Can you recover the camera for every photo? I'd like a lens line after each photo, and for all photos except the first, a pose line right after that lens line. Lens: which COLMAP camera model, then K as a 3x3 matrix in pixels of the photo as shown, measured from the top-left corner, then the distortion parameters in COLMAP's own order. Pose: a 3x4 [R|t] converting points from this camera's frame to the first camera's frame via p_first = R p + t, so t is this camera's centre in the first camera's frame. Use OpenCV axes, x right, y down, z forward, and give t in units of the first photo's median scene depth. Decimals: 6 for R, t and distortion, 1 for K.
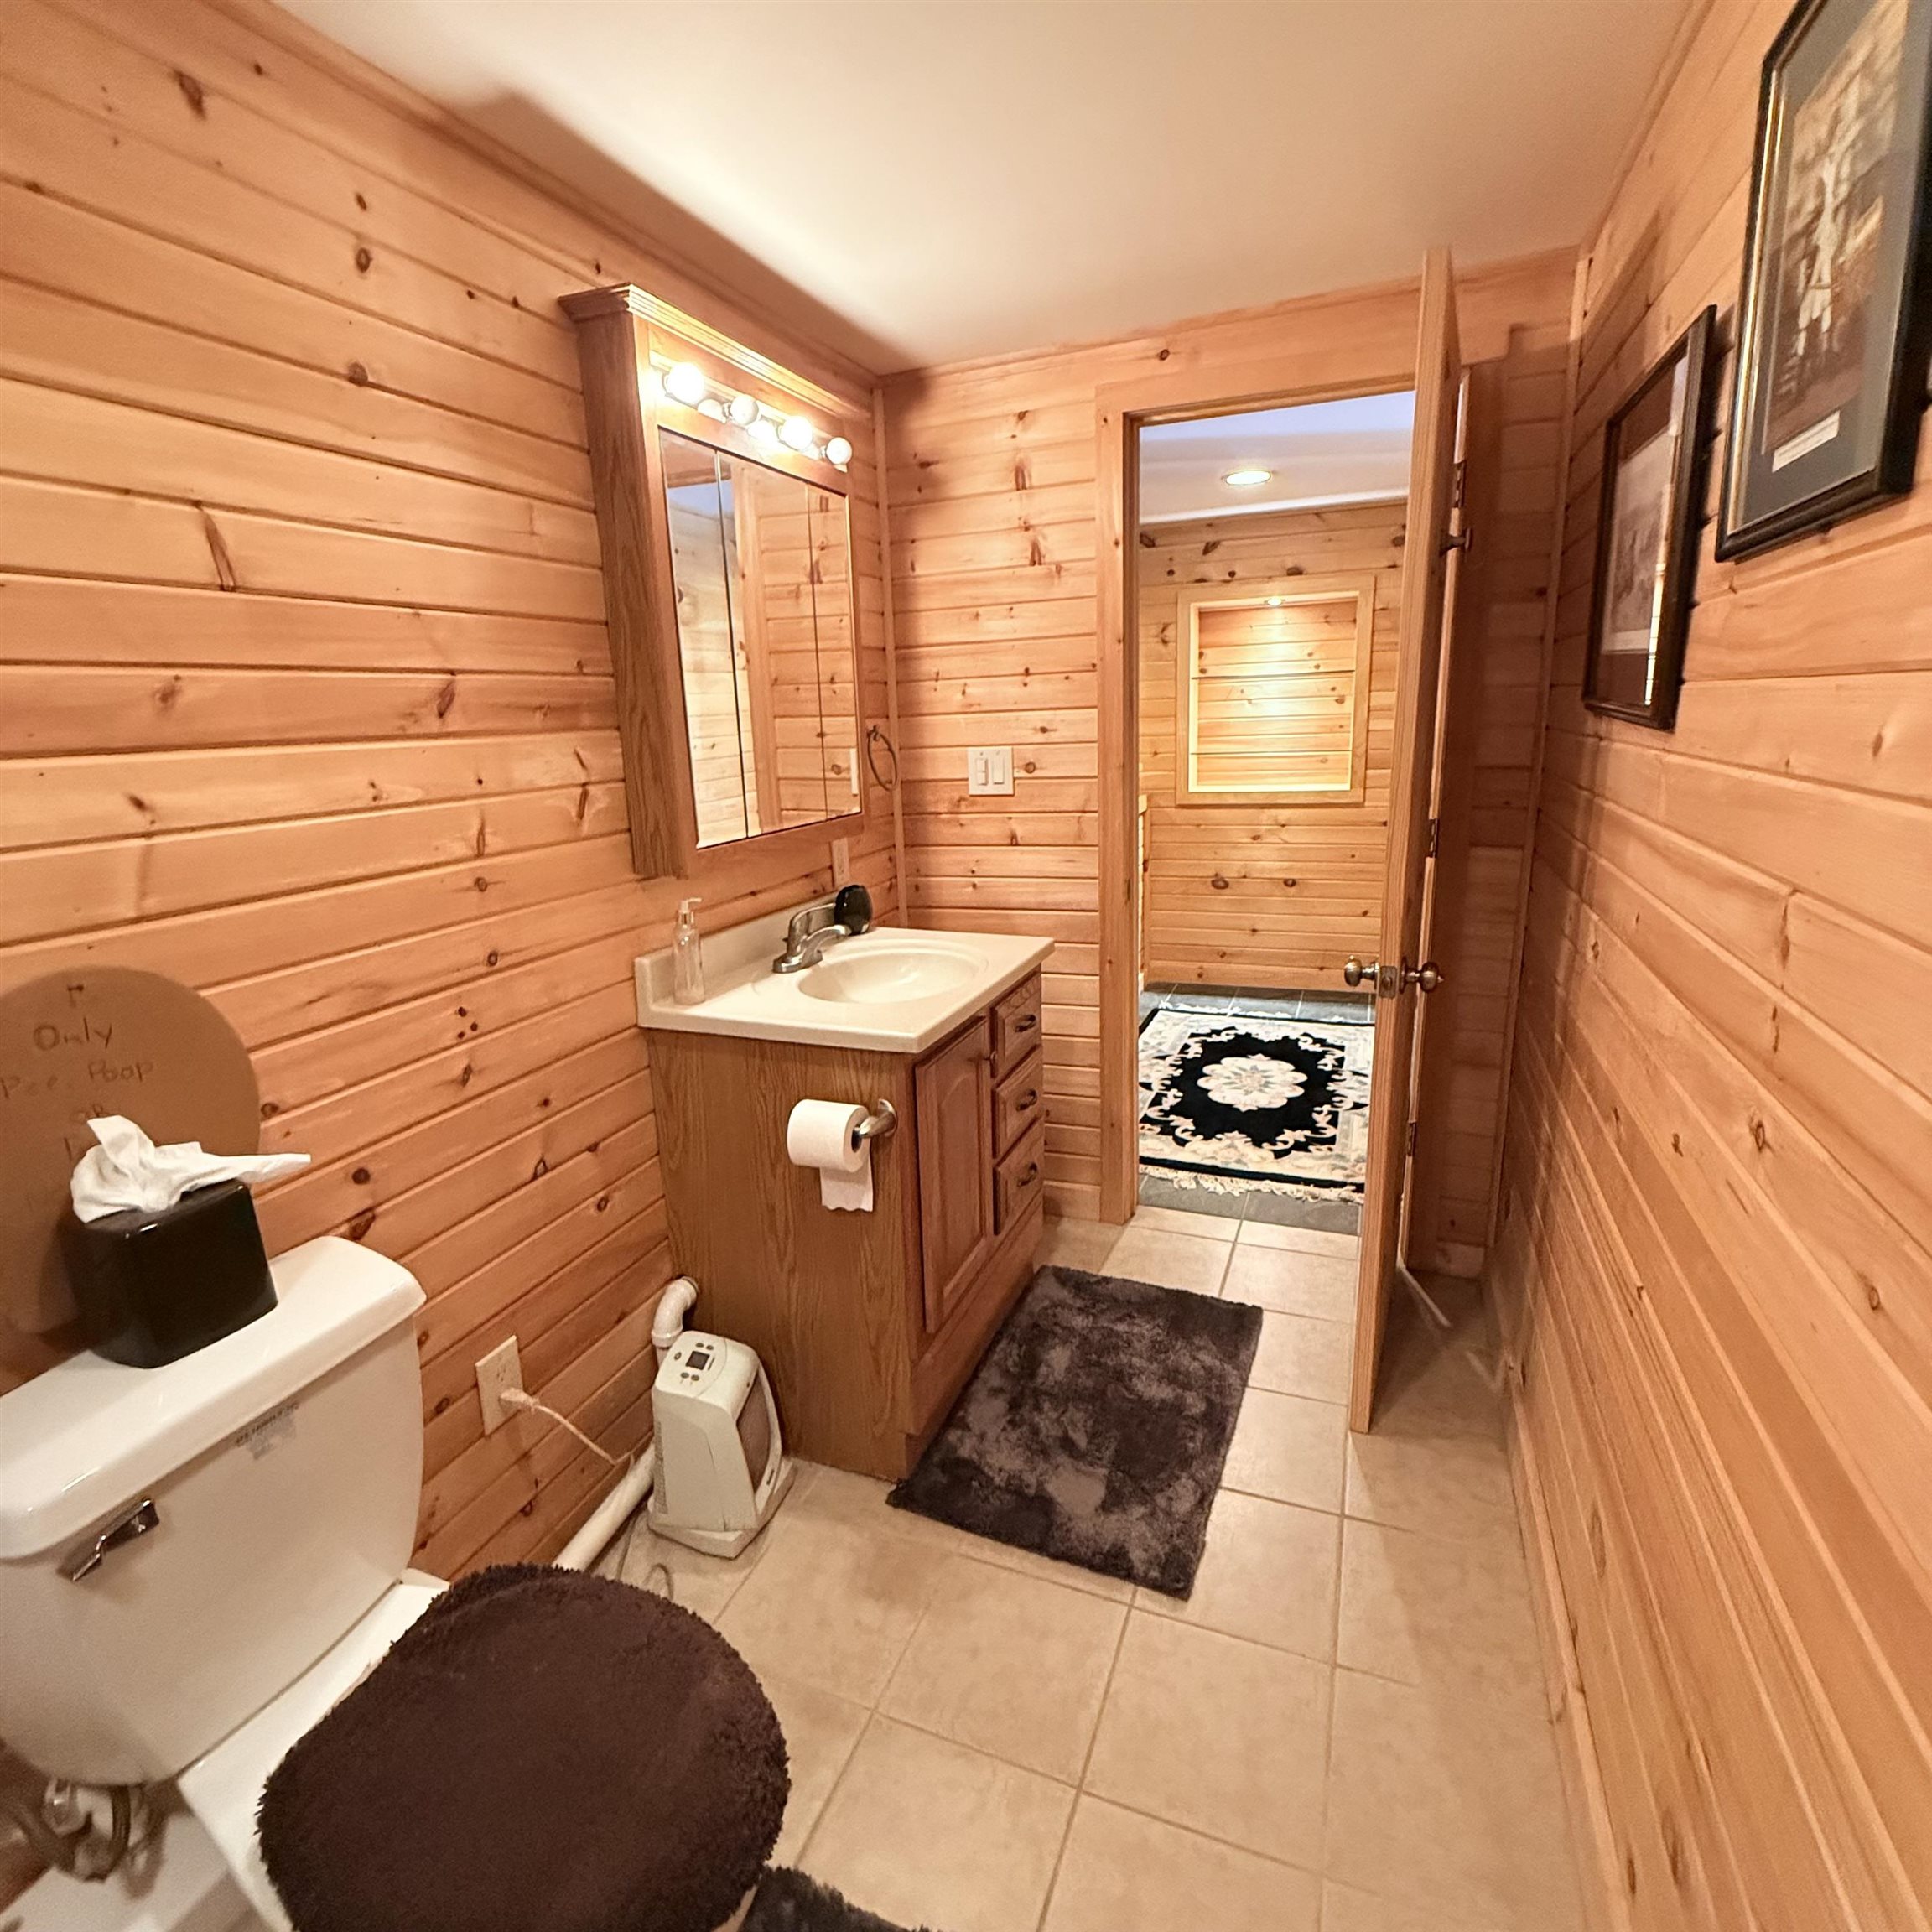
lens RADIAL K [[1030.2, 0, 964.6], [0, 1030.2, 963.4], [0, 0, 1]] dist [0.000261, 0.000150]
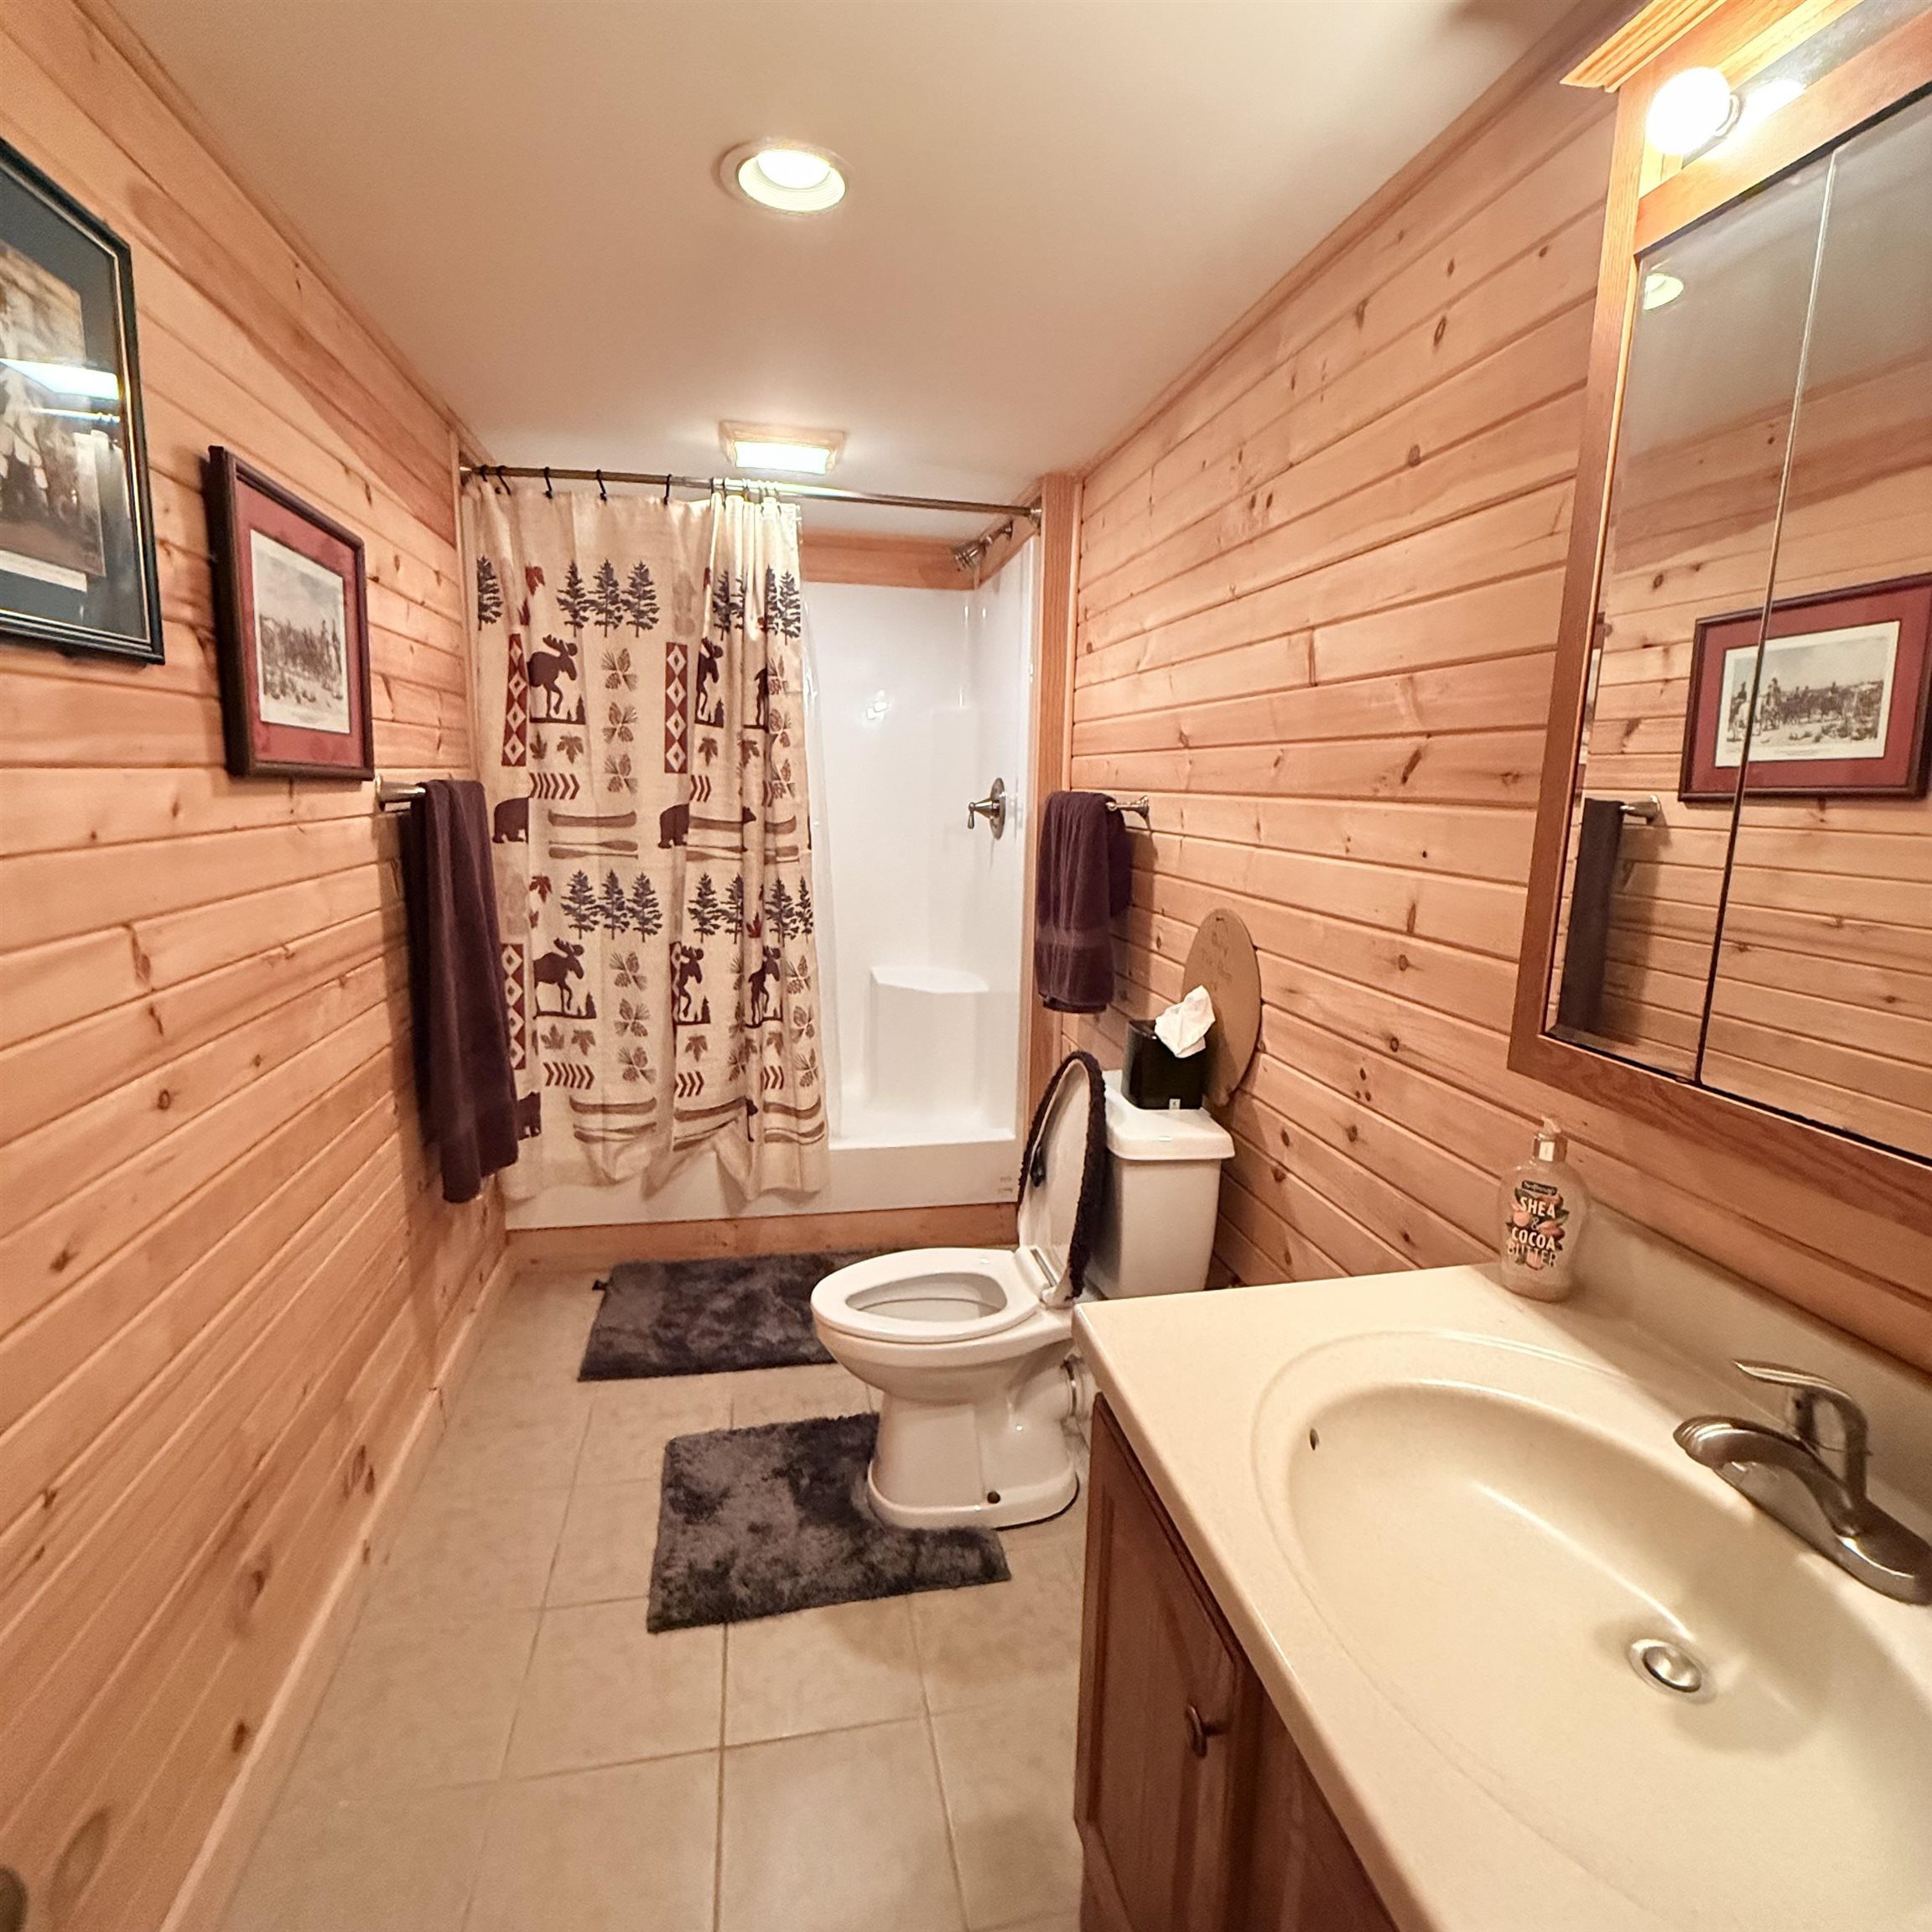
lens RADIAL K [[1030.2, 0, 964.6], [0, 1030.2, 963.4], [0, 0, 1]] dist [0.000261, 0.000150]
pose [[-0.840581, 0.114751, -0.529392, 0.372796], [-0.119619, 0.913855, 0.388021, -0.417268], [0.528314, 0.389489, -0.754442, 1.608936]]
